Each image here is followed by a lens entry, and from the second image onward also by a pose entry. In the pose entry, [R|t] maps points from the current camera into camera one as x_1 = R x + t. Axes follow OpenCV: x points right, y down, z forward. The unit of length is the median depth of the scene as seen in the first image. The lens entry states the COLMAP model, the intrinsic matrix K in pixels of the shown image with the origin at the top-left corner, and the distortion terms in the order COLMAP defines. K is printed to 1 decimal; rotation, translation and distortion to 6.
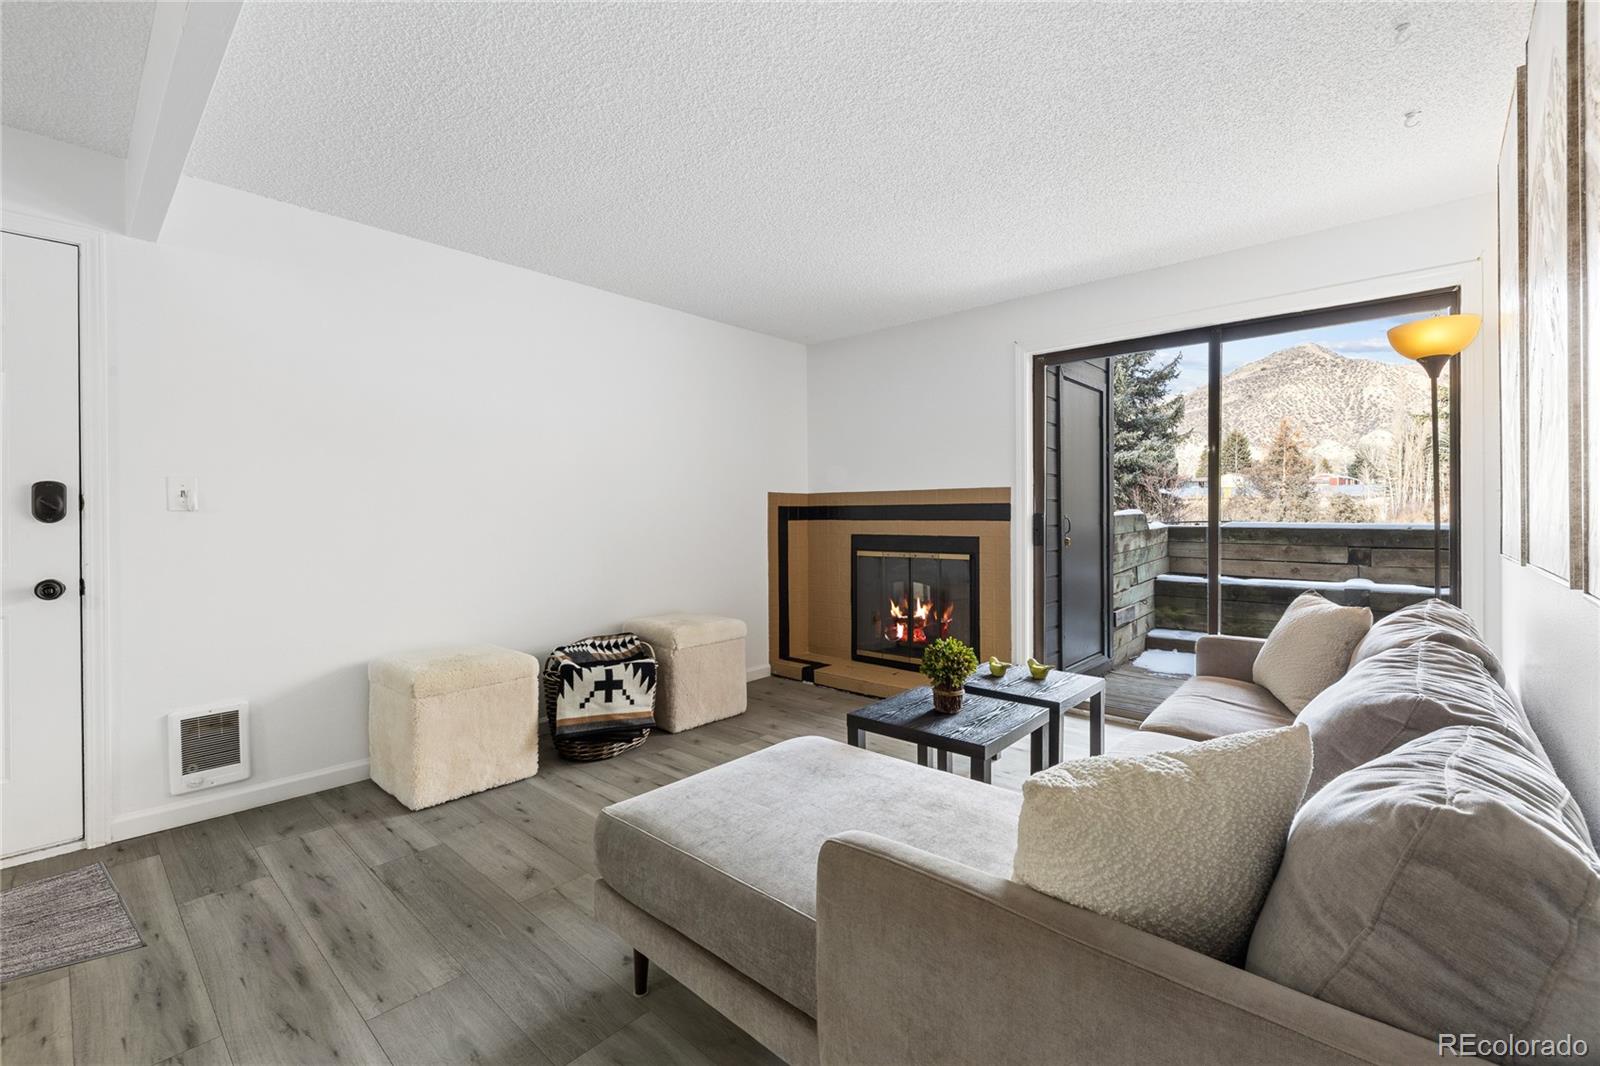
lens RADIAL K [[678.8, 0, 804.7], [0, 678.8, 513.7], [0, 0, 1]] dist [0.013383, -0.007192]
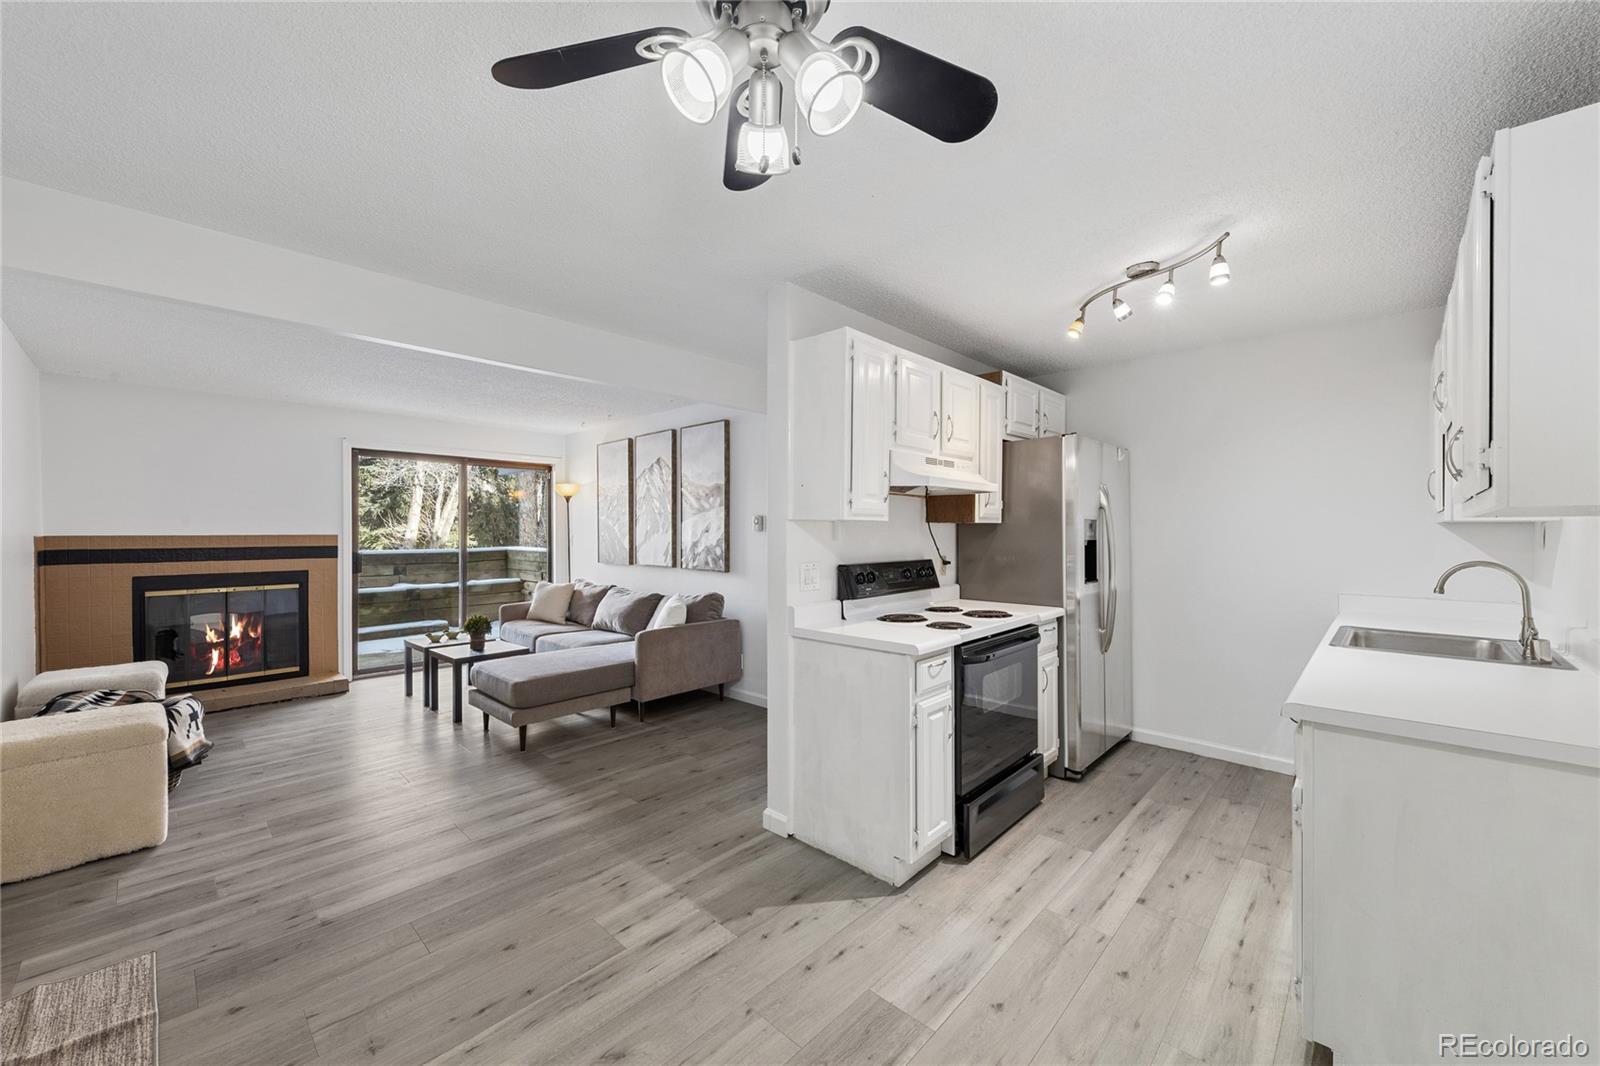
lens RADIAL K [[606.4, 0, 810.1], [0, 606.4, 529.1], [0, 0, 1]] dist [0.010683, -0.004932]
pose [[0.013705, 0.007012, 0.999881, -1.318321], [-0.002040, 0.999974, -0.006985, -0.058659], [-0.999904, -0.001944, 0.013719, -0.052581]]
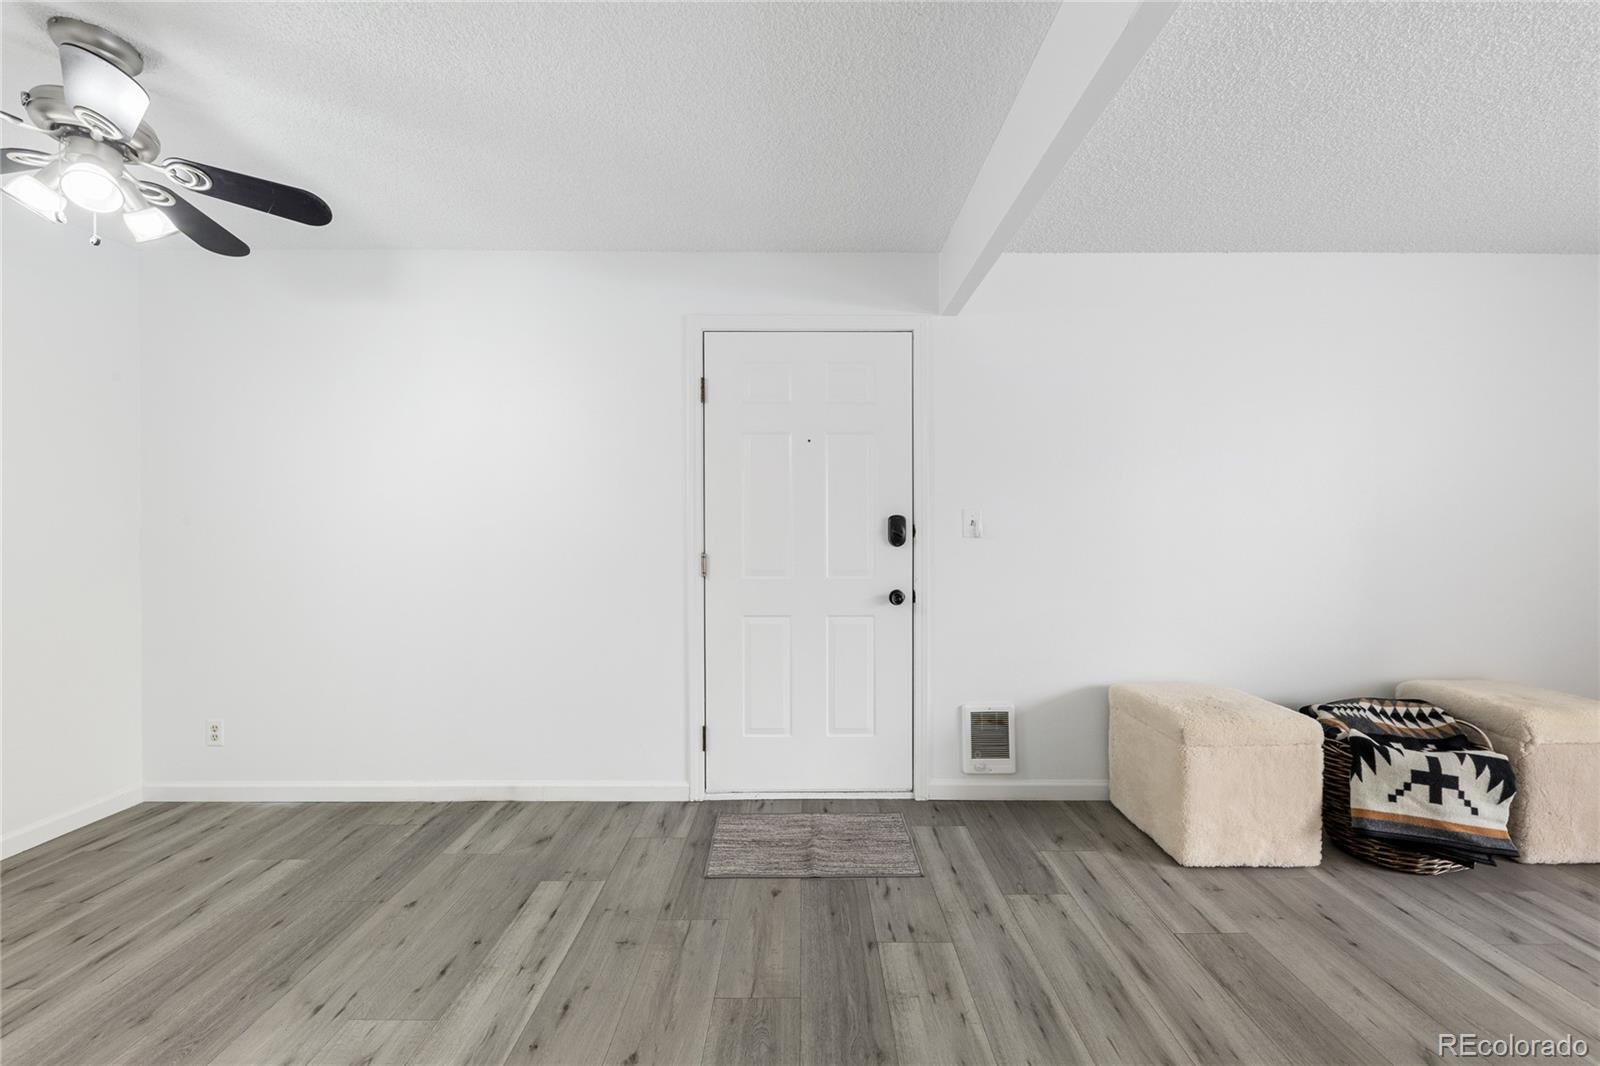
lens RADIAL K [[606.4, 0, 810.1], [0, 606.4, 529.1], [0, 0, 1]] dist [0.010683, -0.004932]
pose [[0.676877, 0.010294, -0.736025, -0.265403], [-0.000188, 0.999905, 0.013812, -0.027046], [0.736097, -0.009211, 0.676814, 0.062972]]
